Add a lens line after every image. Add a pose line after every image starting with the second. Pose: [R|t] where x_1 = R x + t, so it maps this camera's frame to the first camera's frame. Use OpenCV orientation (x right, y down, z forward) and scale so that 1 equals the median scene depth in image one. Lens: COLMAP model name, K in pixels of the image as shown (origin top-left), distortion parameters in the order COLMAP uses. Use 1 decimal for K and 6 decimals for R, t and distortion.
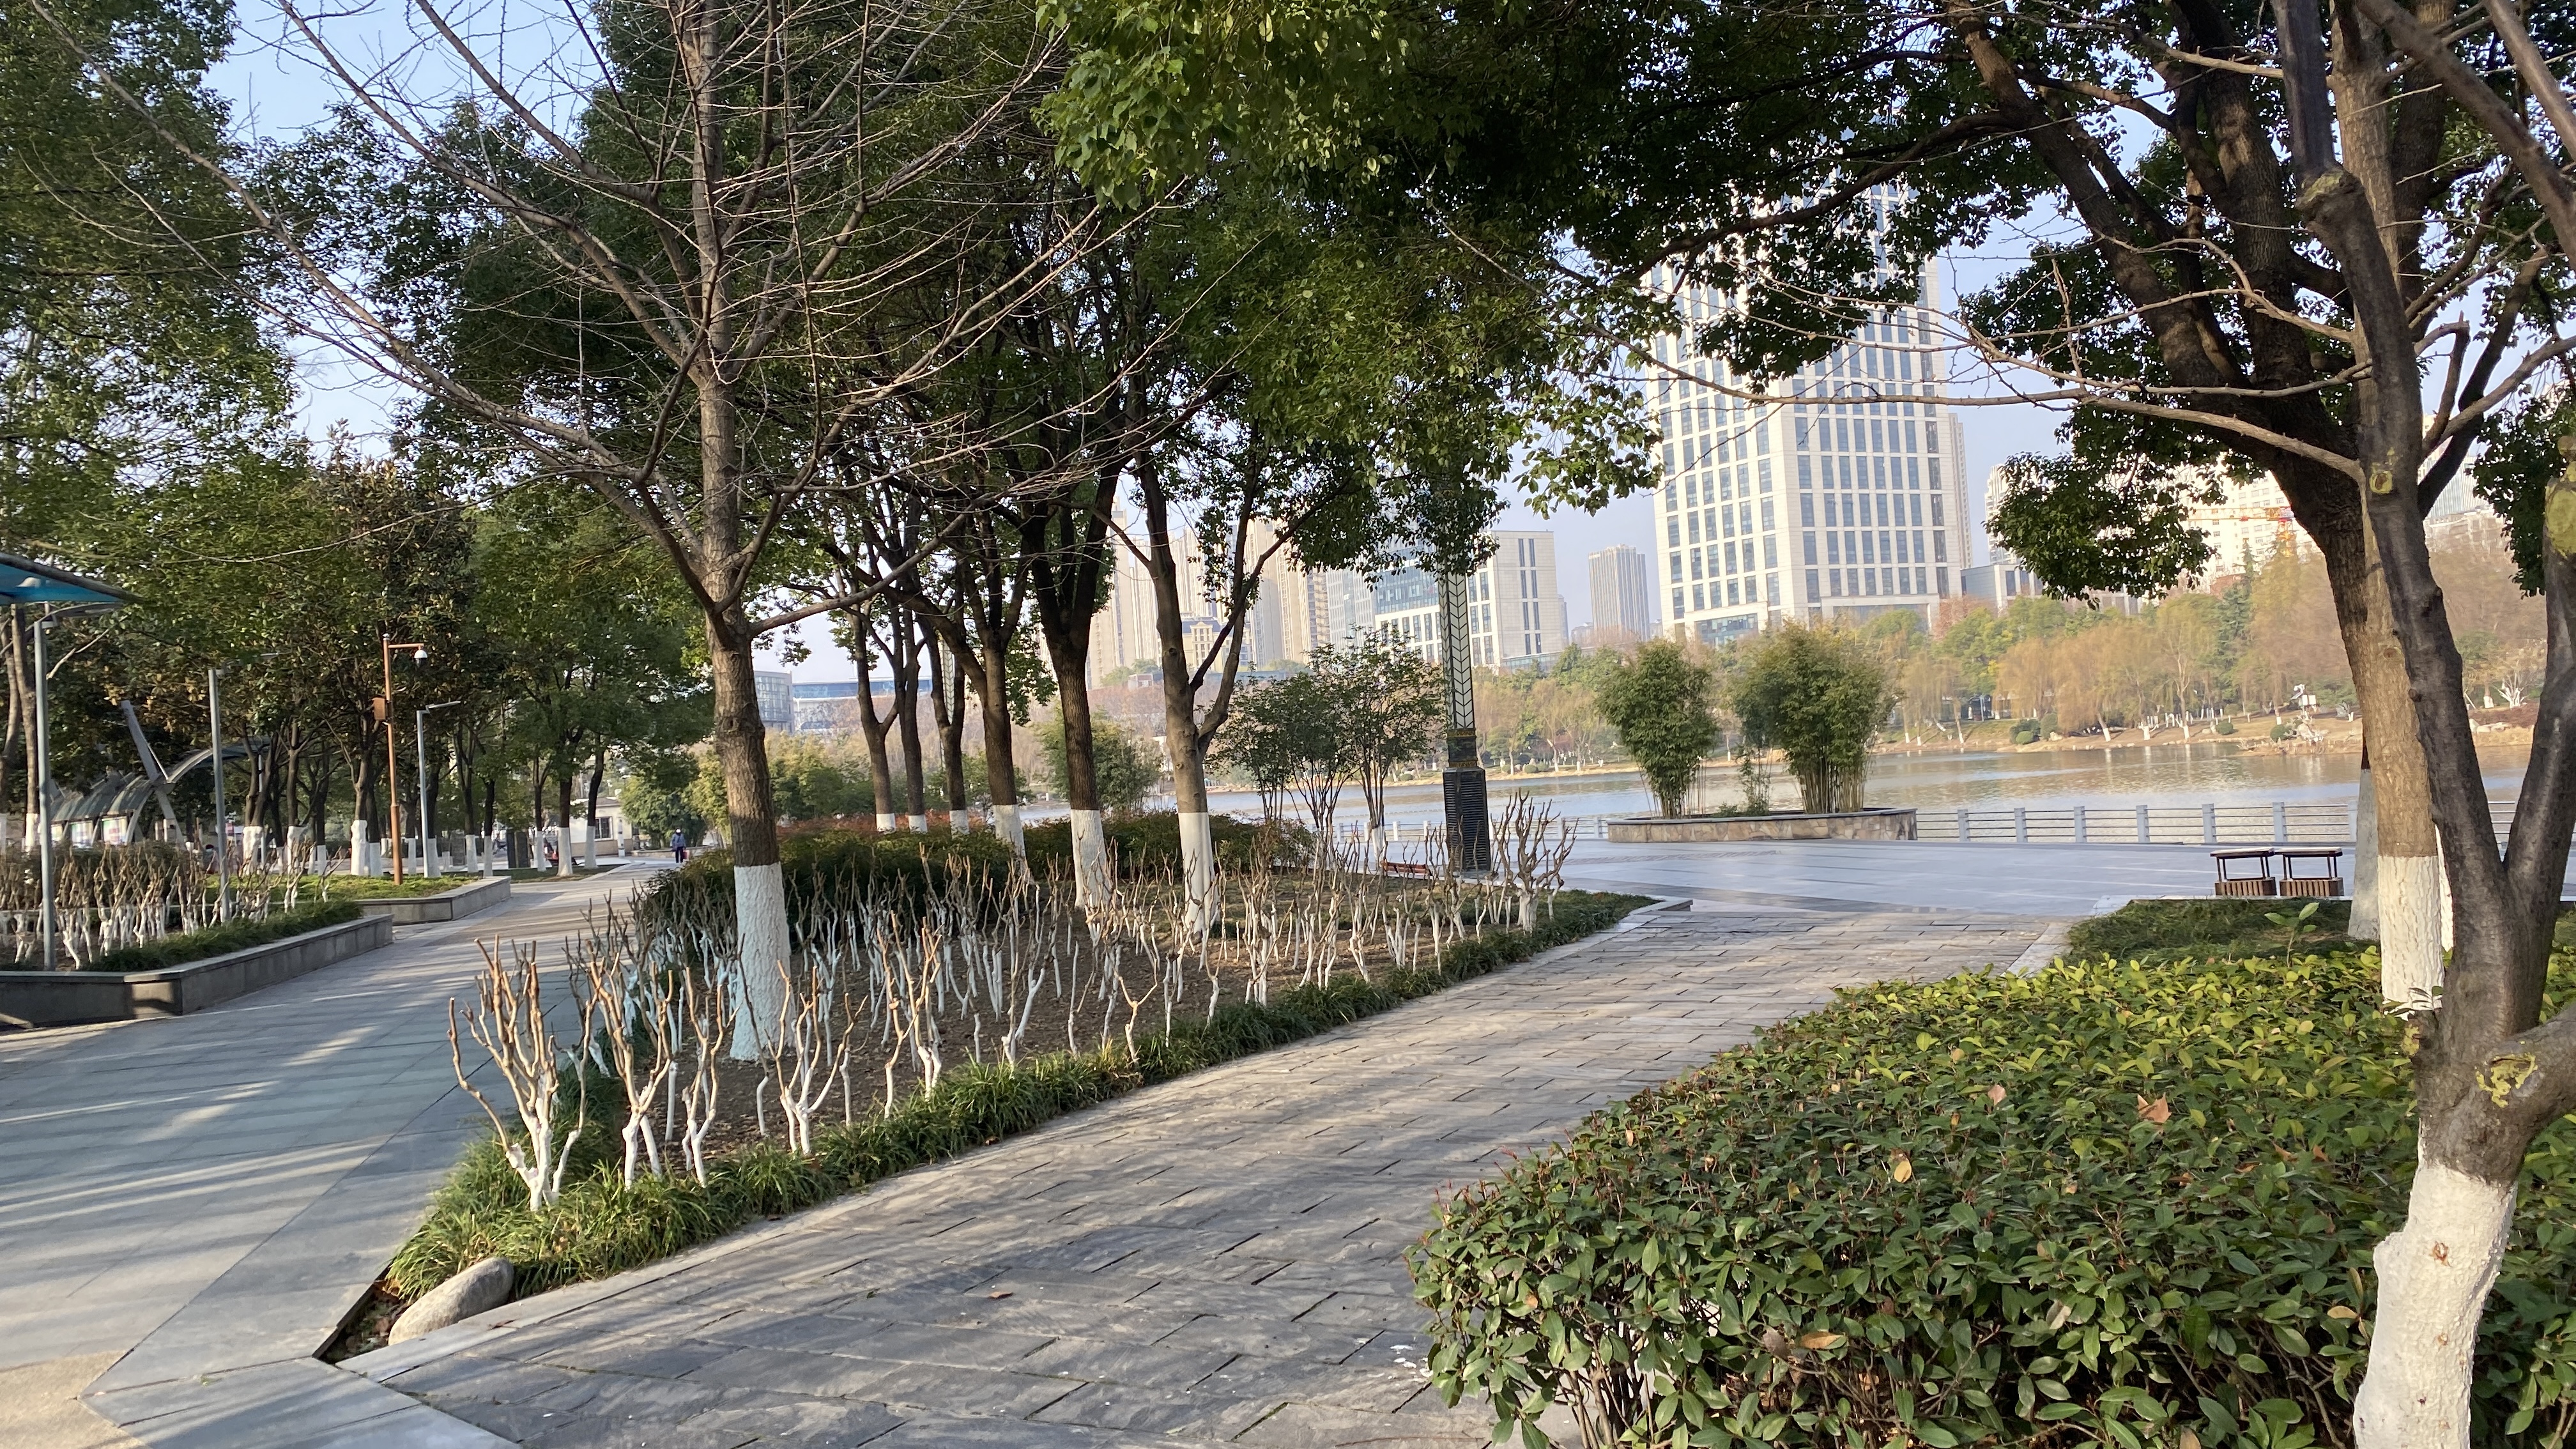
lens RADIAL K [[1933.6, 0, 1282.9], [0, 1933.6, 730.4], [0, 0, 1]] dist [-0.004181, -0.001658]
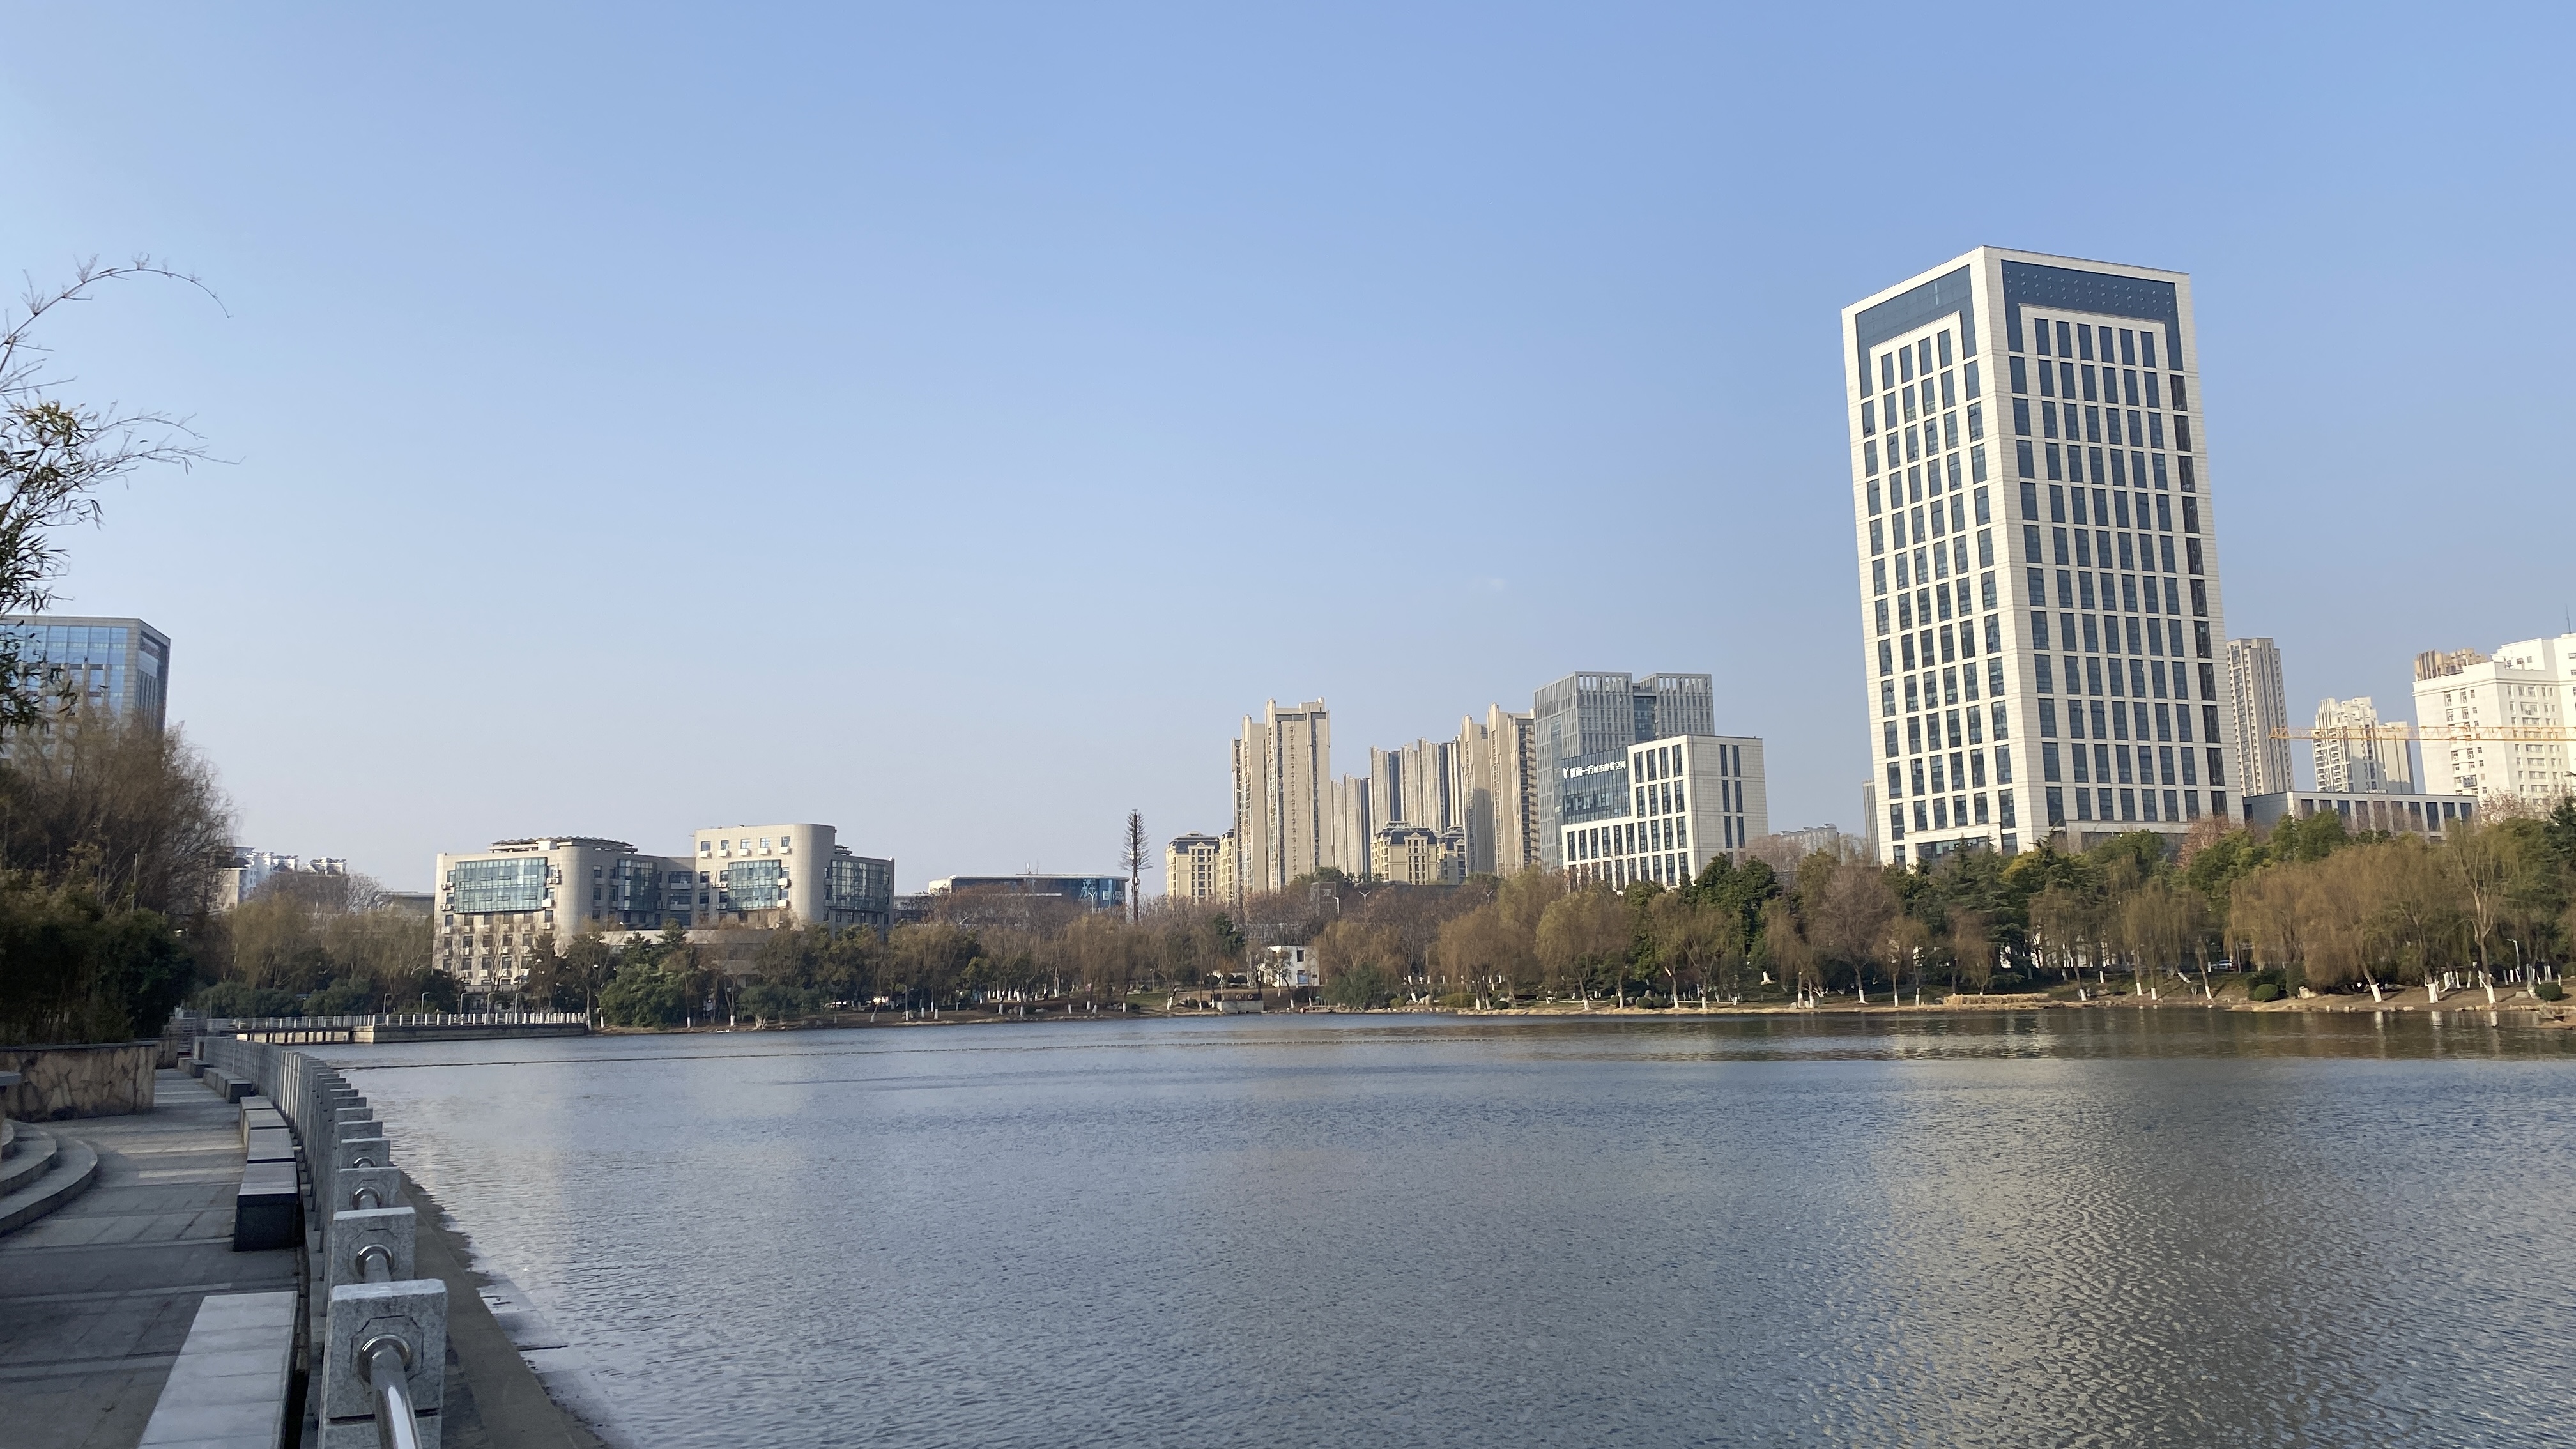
lens RADIAL K [[1933.6, 0, 1291.9], [0, 1933.6, 714.0], [0, 0, 1]] dist [-0.004181, -0.001658]
pose [[0.989190, 0.029532, -0.143633, 0.060779], [-0.046757, 0.991904, -0.118069, 0.001421], [0.138983, 0.123509, 0.982563, 0.106250]]
